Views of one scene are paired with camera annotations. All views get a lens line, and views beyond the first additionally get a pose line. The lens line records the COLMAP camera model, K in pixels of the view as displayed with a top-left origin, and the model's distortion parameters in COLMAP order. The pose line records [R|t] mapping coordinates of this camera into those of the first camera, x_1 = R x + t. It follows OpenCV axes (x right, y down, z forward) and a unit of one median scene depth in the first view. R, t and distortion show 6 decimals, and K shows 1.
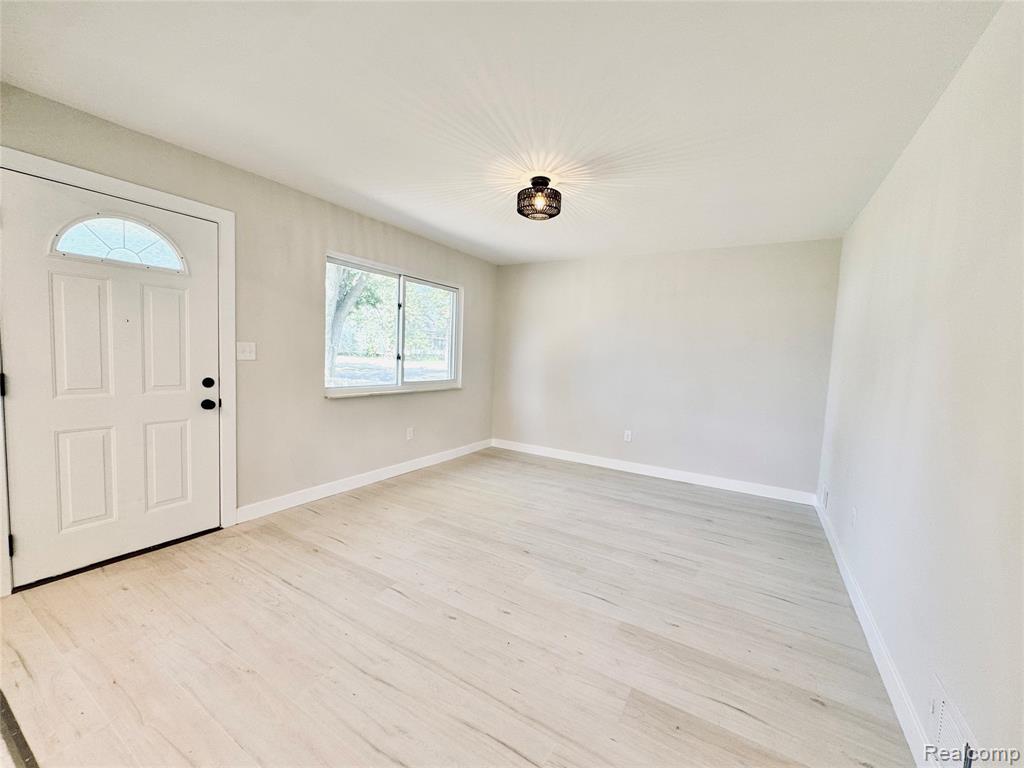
lens RADIAL K [[407.4, 0, 513.7], [0, 407.4, 383.3], [0, 0, 1]] dist [-0.002043, -0.000210]
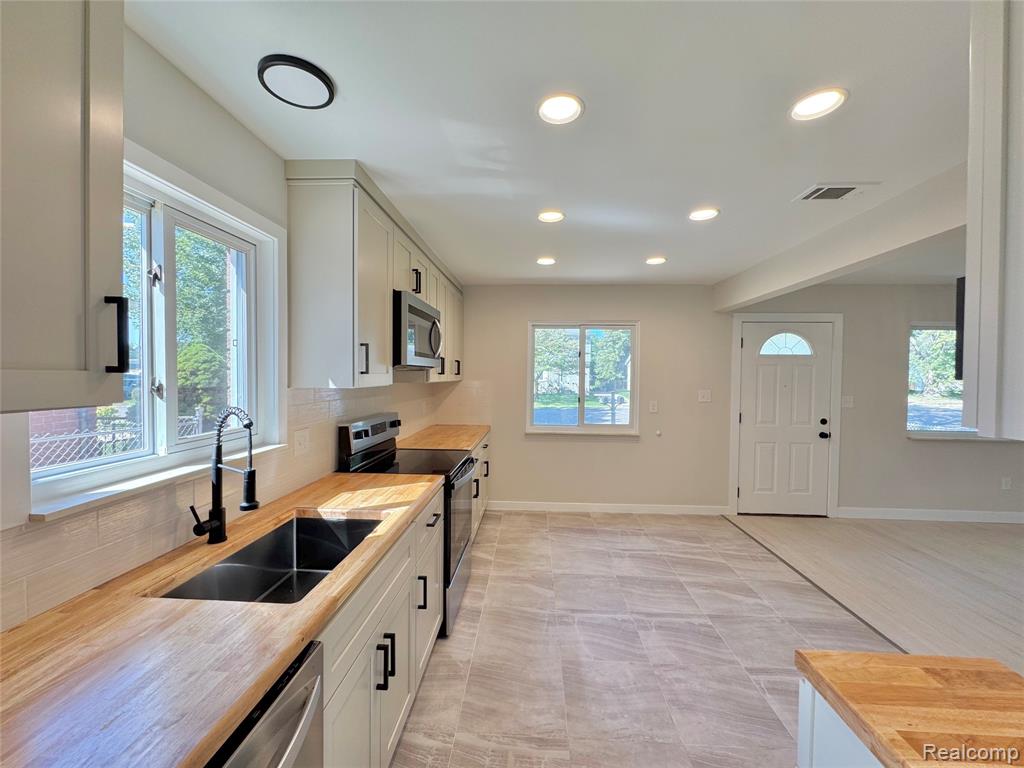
lens RADIAL K [[407.4, 0, 513.7], [0, 407.4, 383.3], [0, 0, 1]] dist [-0.002043, -0.000210]
pose [[0.466009, -0.019902, -0.884556, 0.101891], [-0.056411, 0.997045, -0.052152, 0.000178], [0.882980, 0.074202, 0.463509, -0.835063]]
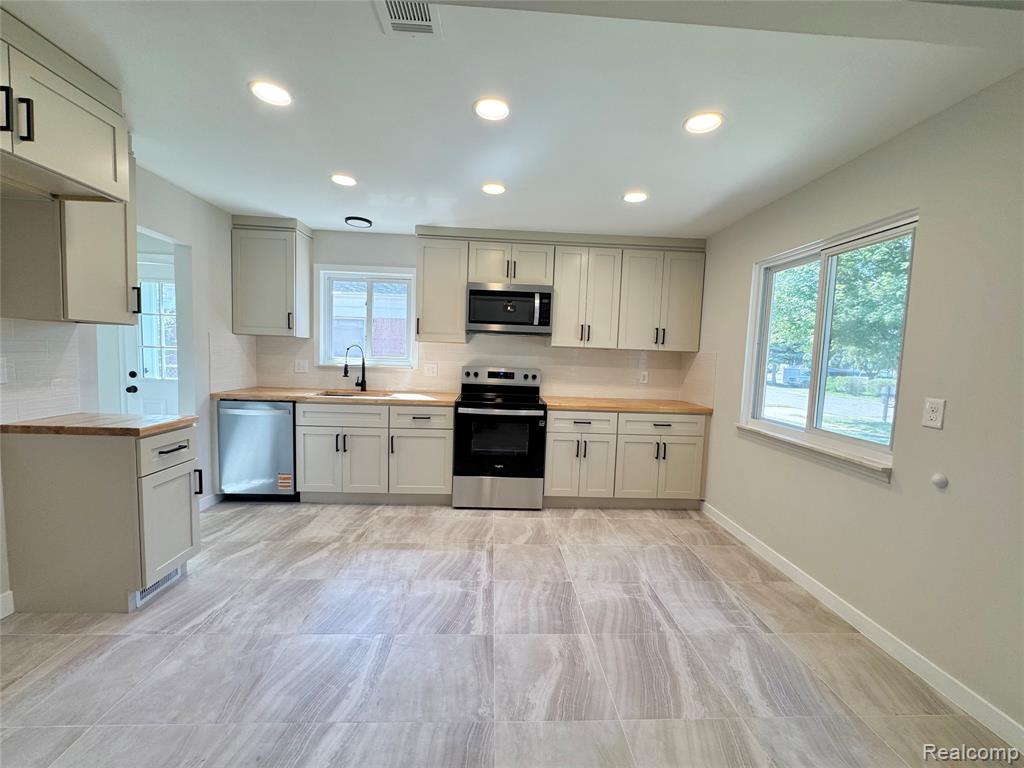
lens RADIAL K [[407.4, 0, 513.7], [0, 407.4, 383.3], [0, 0, 1]] dist [-0.002043, -0.000210]
pose [[-0.830517, -0.031875, -0.556081, -0.161605], [-0.113718, 0.987036, 0.113262, -0.069048], [0.545262, 0.157302, -0.823374, 0.636903]]
